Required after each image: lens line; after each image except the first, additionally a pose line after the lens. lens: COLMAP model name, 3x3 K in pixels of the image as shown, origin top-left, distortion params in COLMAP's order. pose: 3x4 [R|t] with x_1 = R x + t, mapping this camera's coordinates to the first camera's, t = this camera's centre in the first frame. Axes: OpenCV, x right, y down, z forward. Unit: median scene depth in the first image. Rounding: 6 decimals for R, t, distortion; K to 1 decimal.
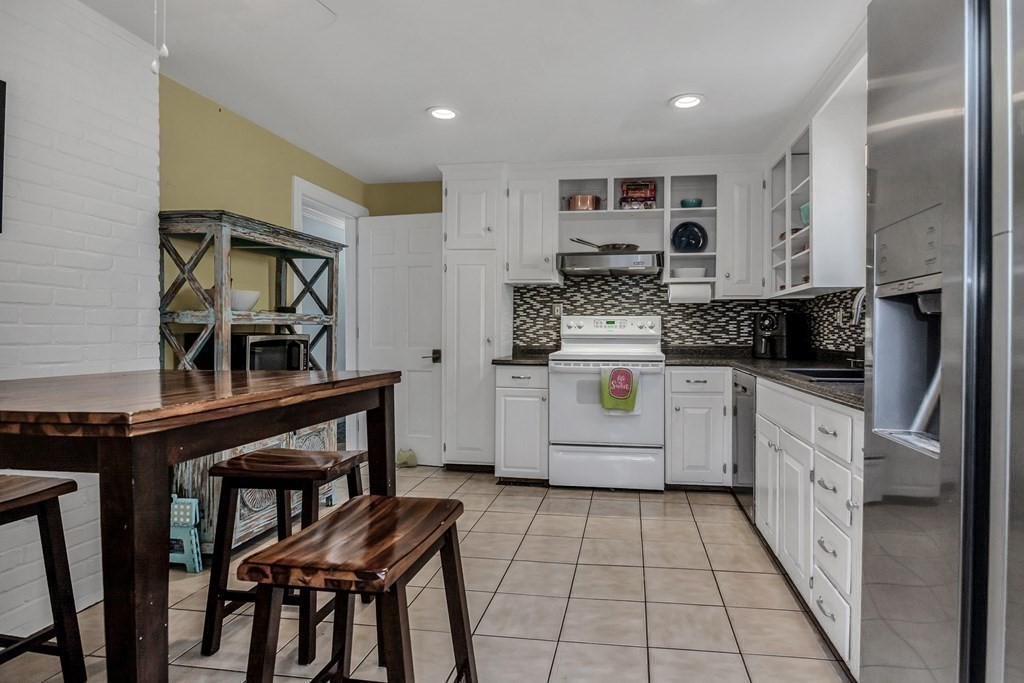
lens RADIAL K [[530.3, 0, 561.2], [0, 530.3, 330.2], [0, 0, 1]] dist [0.007950, -0.007403]
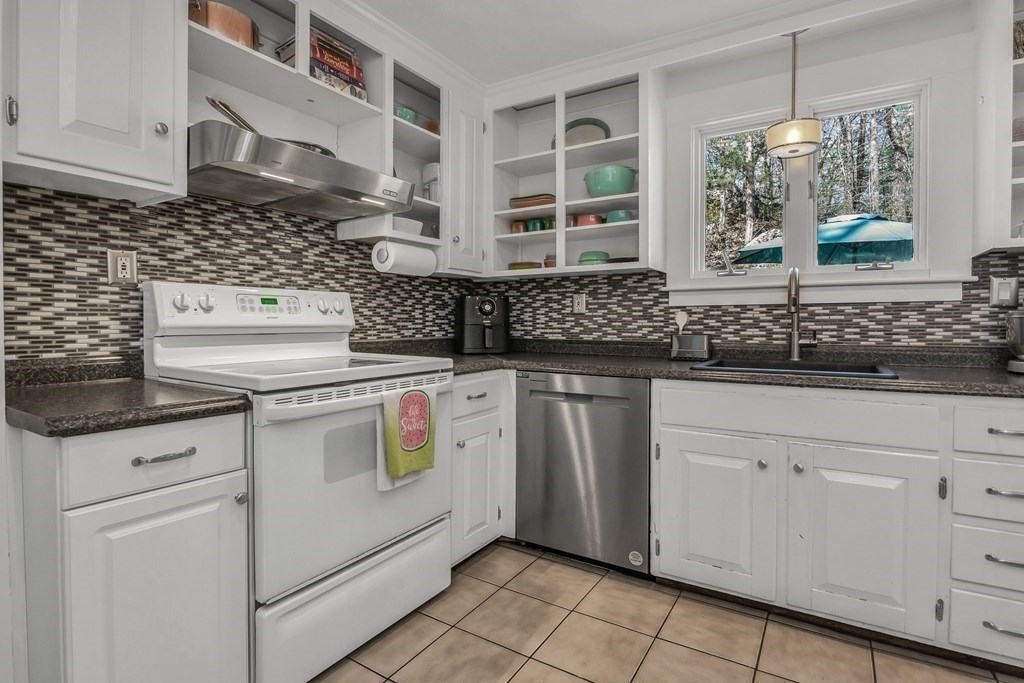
lens RADIAL K [[530.3, 0, 521.2], [0, 530.3, 324.1], [0, 0, 1]] dist [0.007950, -0.007403]
pose [[0.388338, -0.007231, 0.921489, -0.284747], [-0.002576, 0.999957, 0.008932, 0.001724], [-0.921513, -0.005842, 0.388303, 0.622399]]
